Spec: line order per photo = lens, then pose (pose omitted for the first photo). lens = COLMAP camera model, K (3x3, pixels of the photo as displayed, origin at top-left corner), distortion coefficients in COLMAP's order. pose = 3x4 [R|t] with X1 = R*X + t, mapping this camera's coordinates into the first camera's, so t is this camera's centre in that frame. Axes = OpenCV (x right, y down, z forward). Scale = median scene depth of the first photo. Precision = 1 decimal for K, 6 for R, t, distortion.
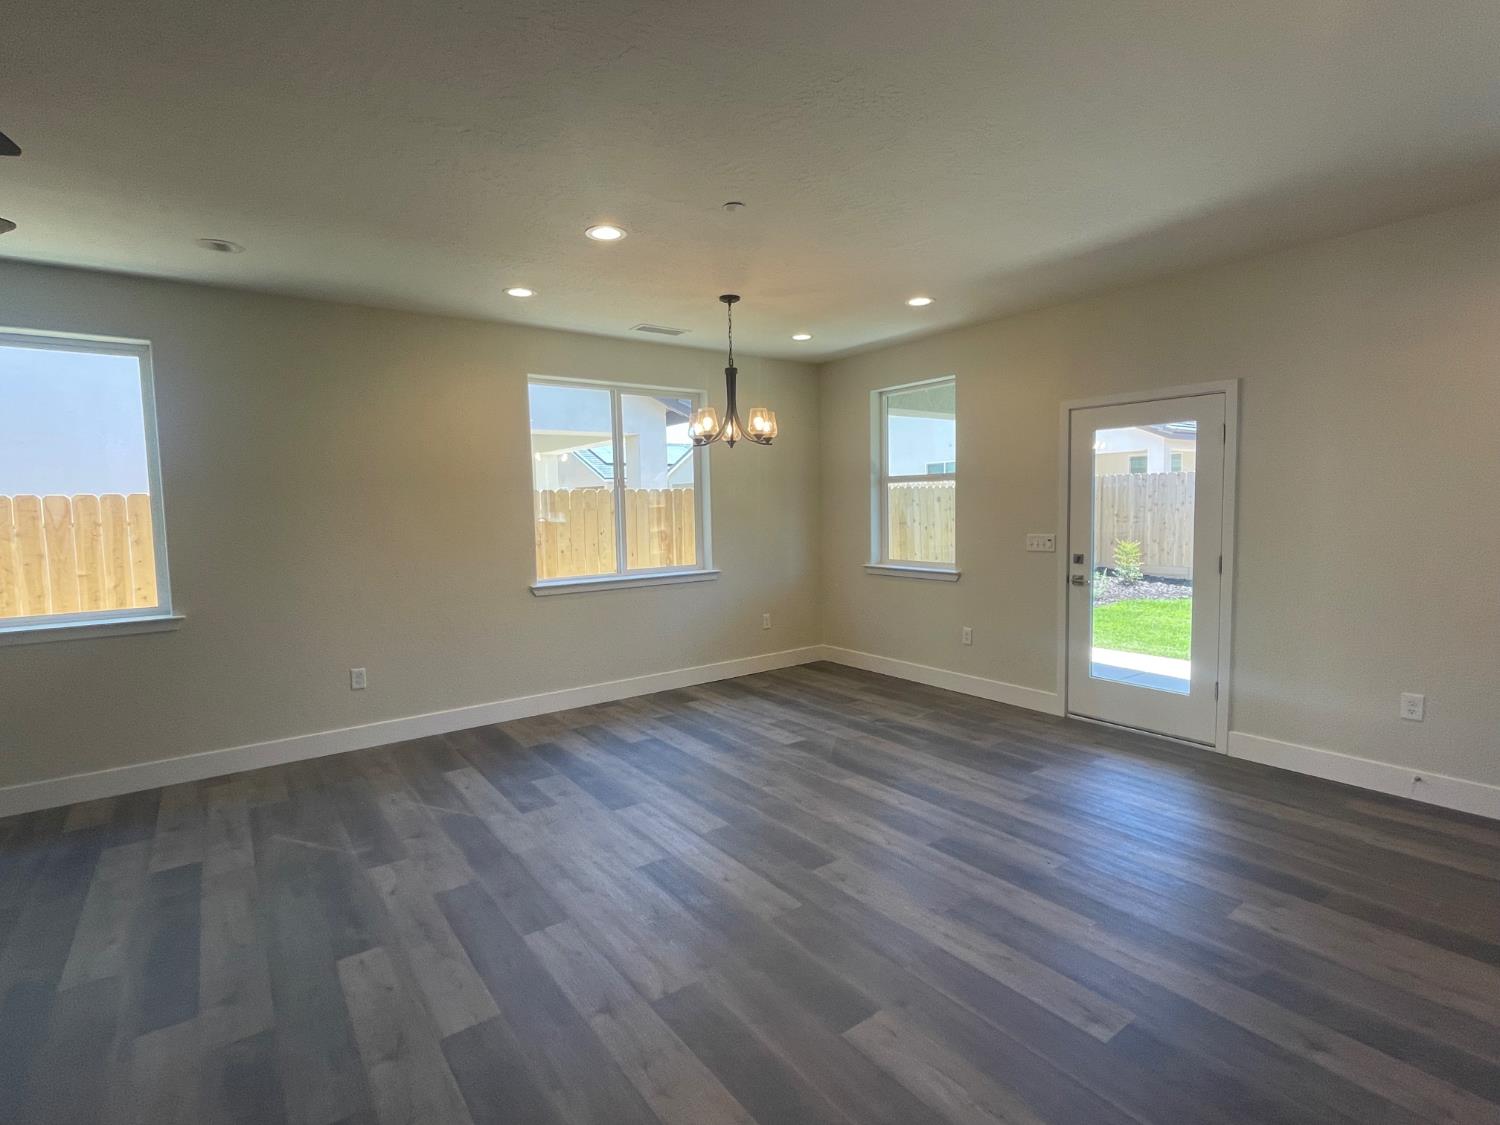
lens RADIAL K [[736.5, 0, 749.3], [0, 736.5, 555.1], [0, 0, 1]] dist [-0.001142, -0.000403]
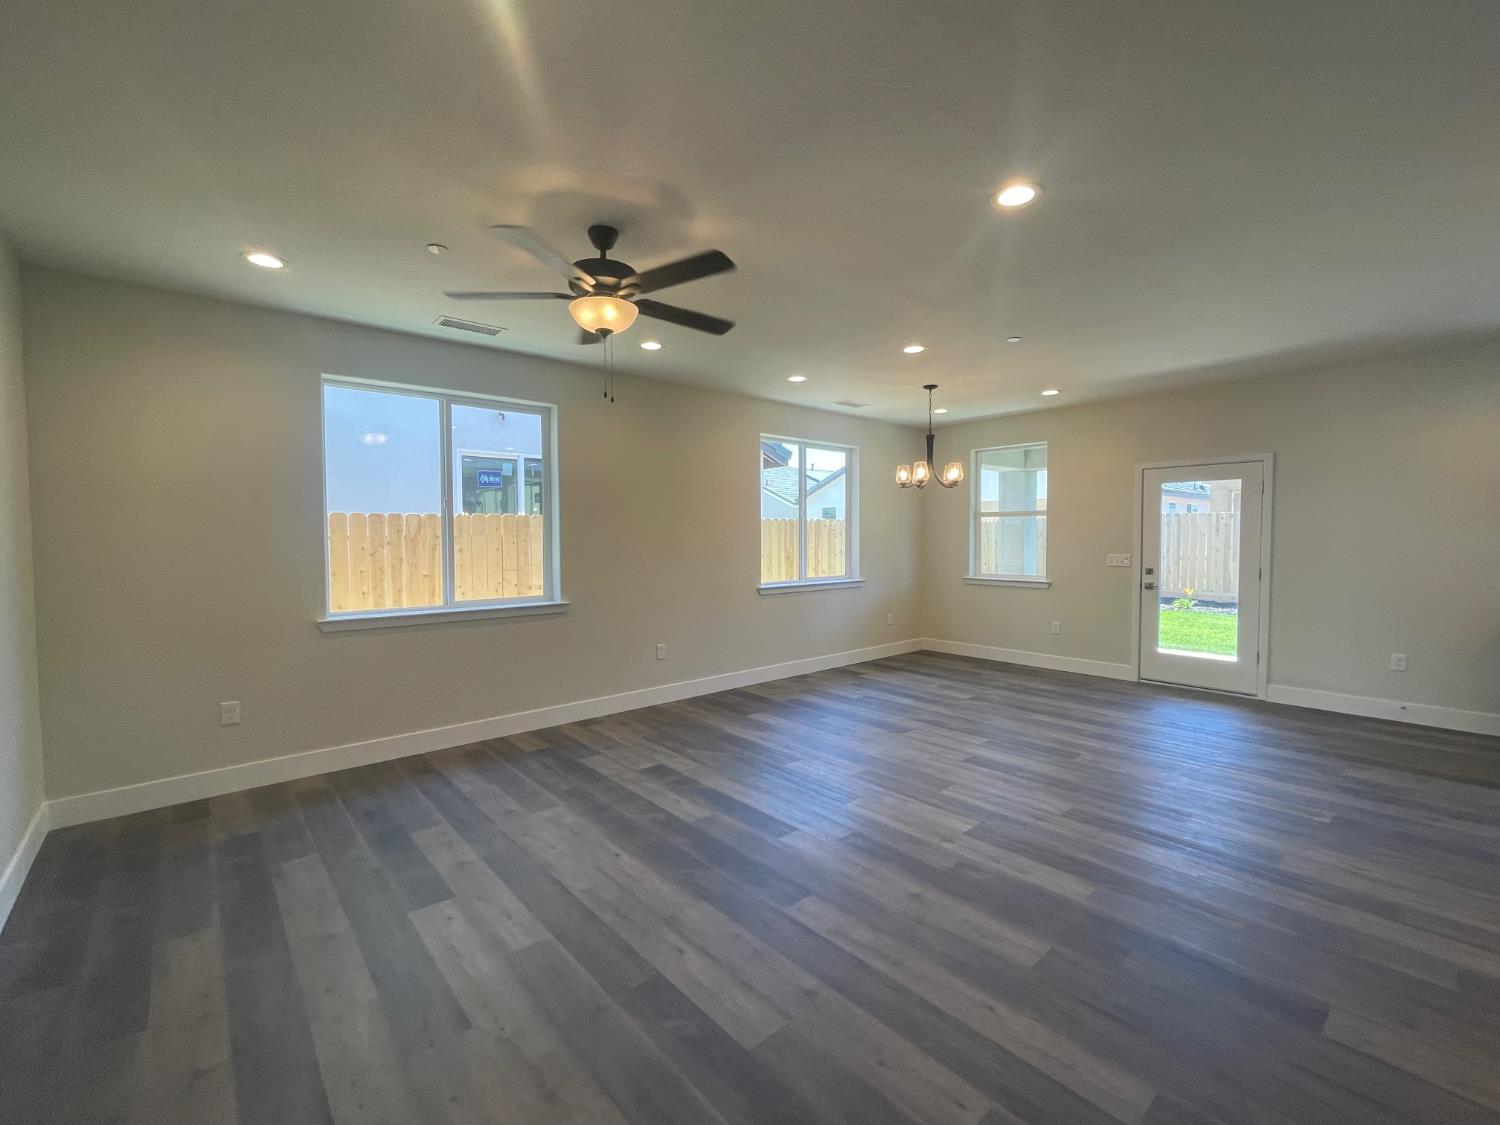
lens RADIAL K [[643.5, 0, 750.4], [0, 643.5, 564.7], [0, 0, 1]] dist [0.001093, 0.000223]
pose [[0.996335, 0.012875, 0.084562, -0.445523], [-0.010785, 0.999626, -0.025123, 0.032601], [-0.084854, 0.024119, 0.996101, -0.198567]]
